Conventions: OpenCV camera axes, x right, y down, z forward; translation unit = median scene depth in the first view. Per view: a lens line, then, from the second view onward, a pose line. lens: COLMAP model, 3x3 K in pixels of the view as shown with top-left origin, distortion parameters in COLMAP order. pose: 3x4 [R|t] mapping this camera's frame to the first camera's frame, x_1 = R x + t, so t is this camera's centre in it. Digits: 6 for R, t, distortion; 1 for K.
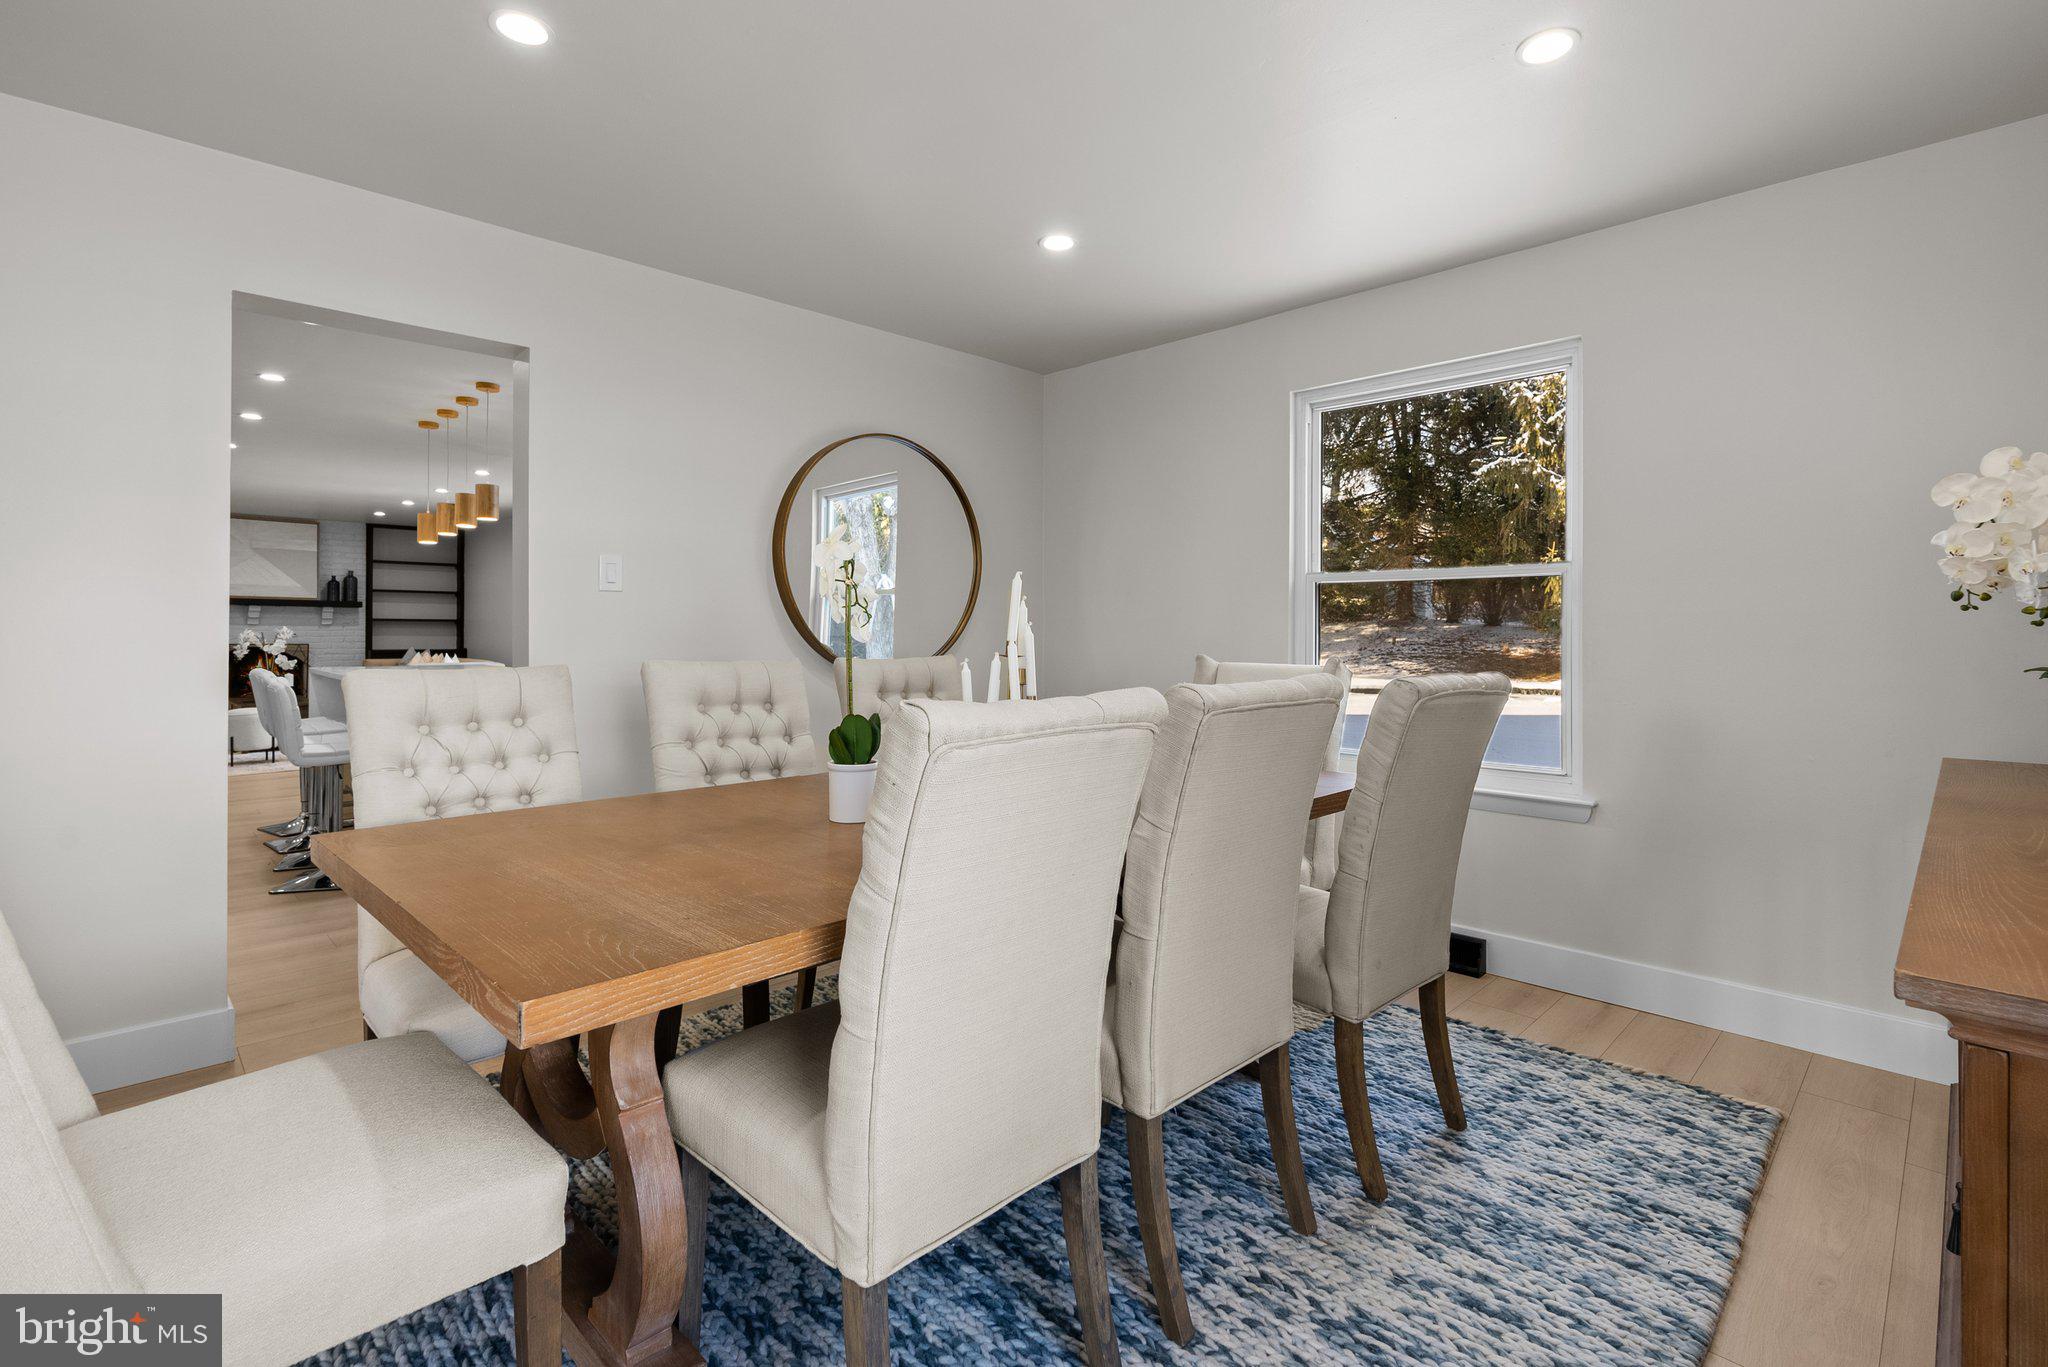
lens RADIAL K [[946.0, 0, 1023.7], [0, 946.0, 629.1], [0, 0, 1]] dist [-0.002518, -0.000297]
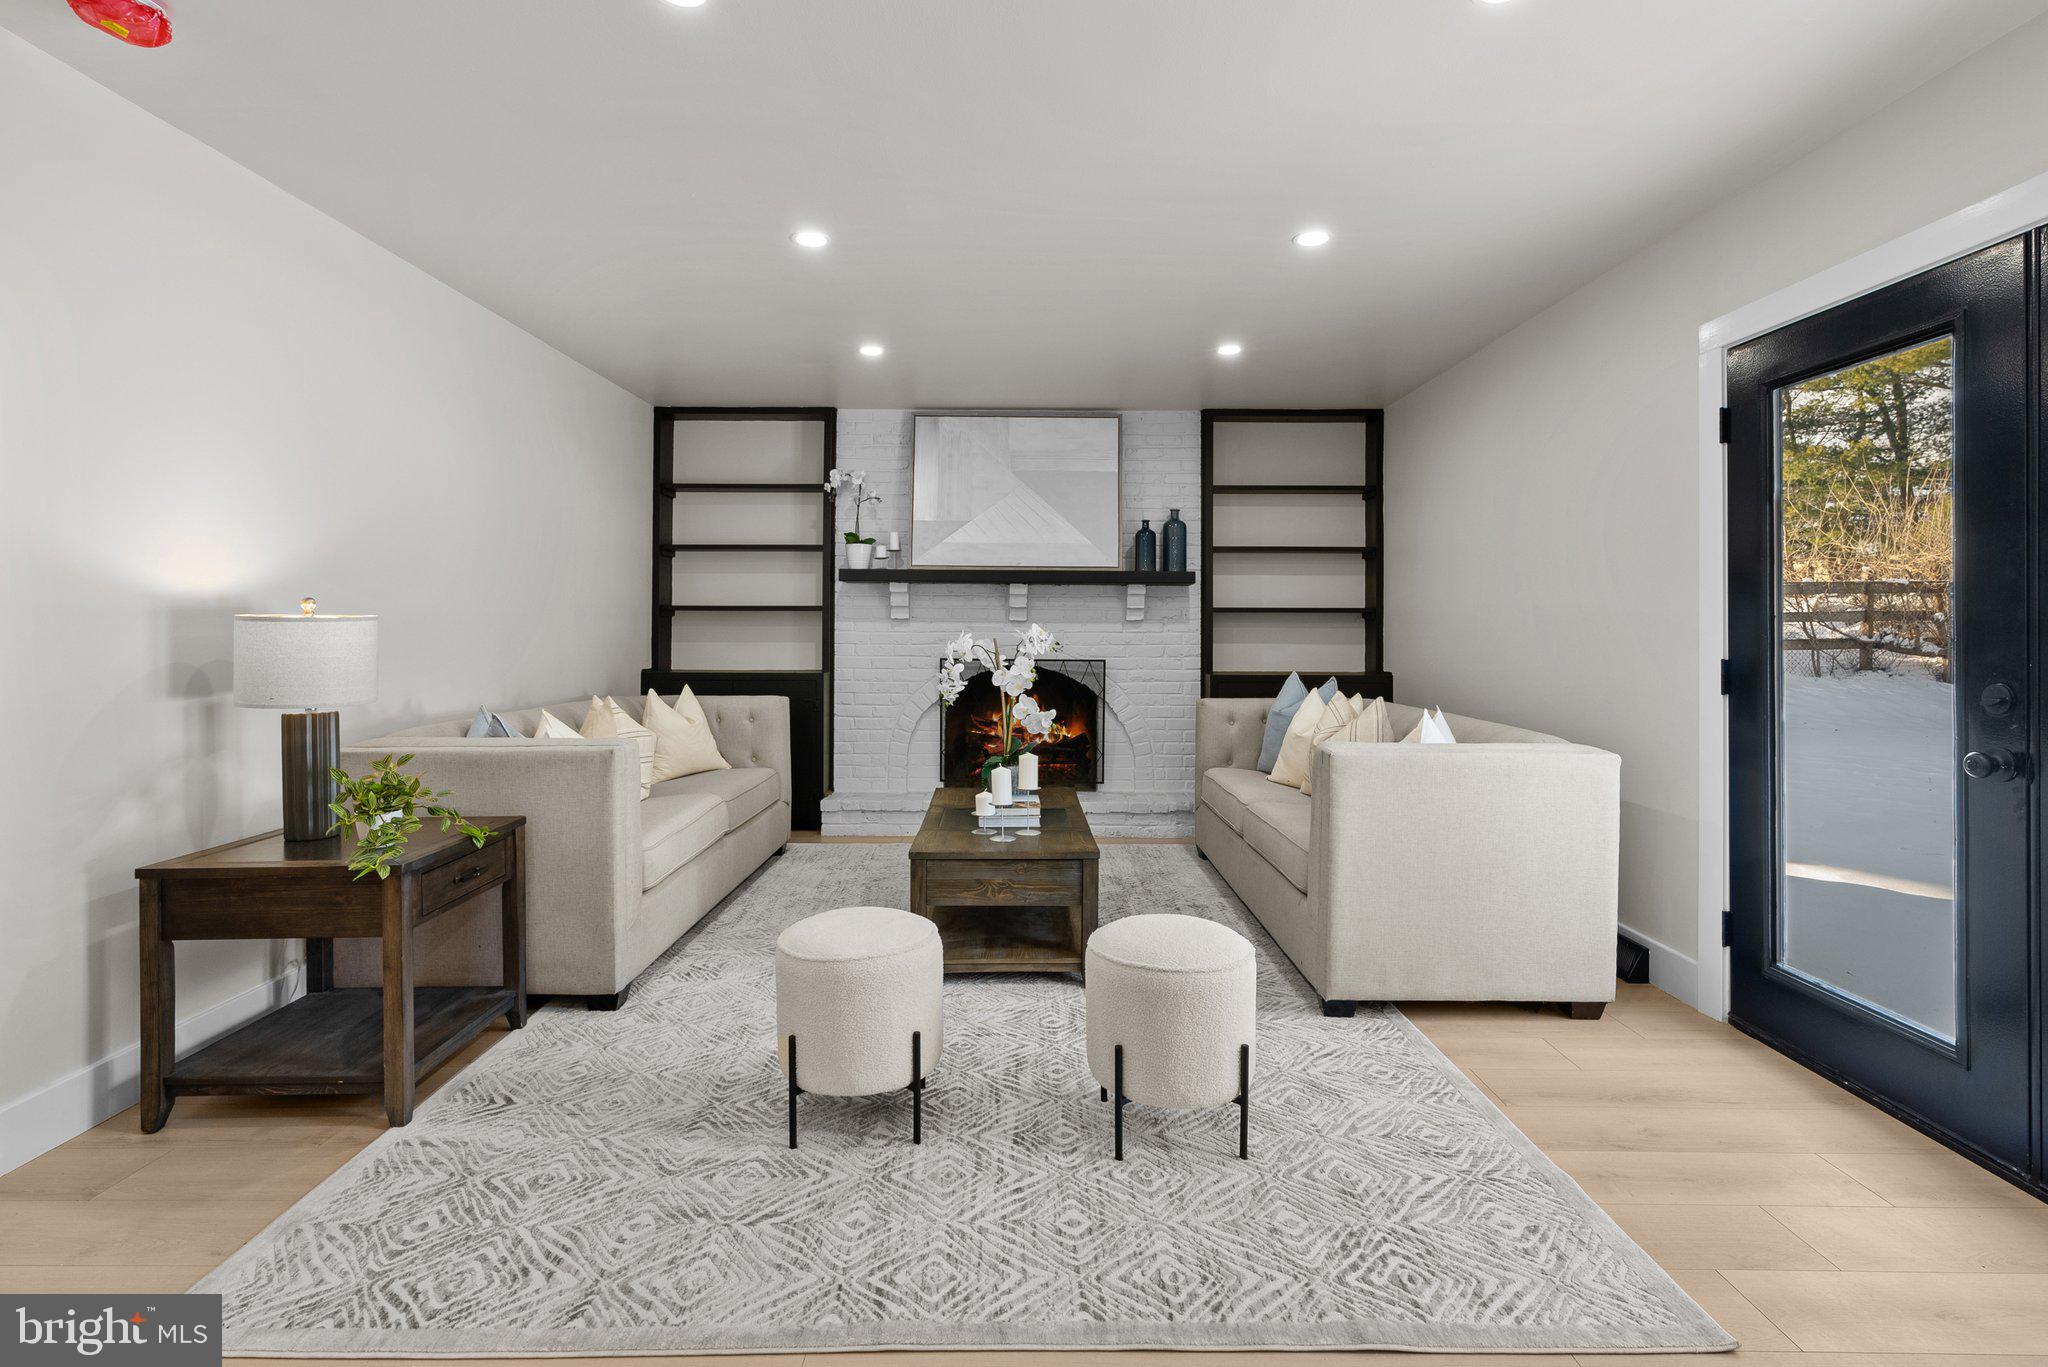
lens RADIAL K [[1020.6, 0, 1006.6], [0, 1020.6, 628.1], [0, 0, 1]] dist [0.000364, 0.000163]
pose [[0.702569, -0.002564, -0.711611, -0.402218], [0.003557, 0.999994, -0.000091, -0.000884], [0.711607, -0.002467, 0.702573, 0.572862]]
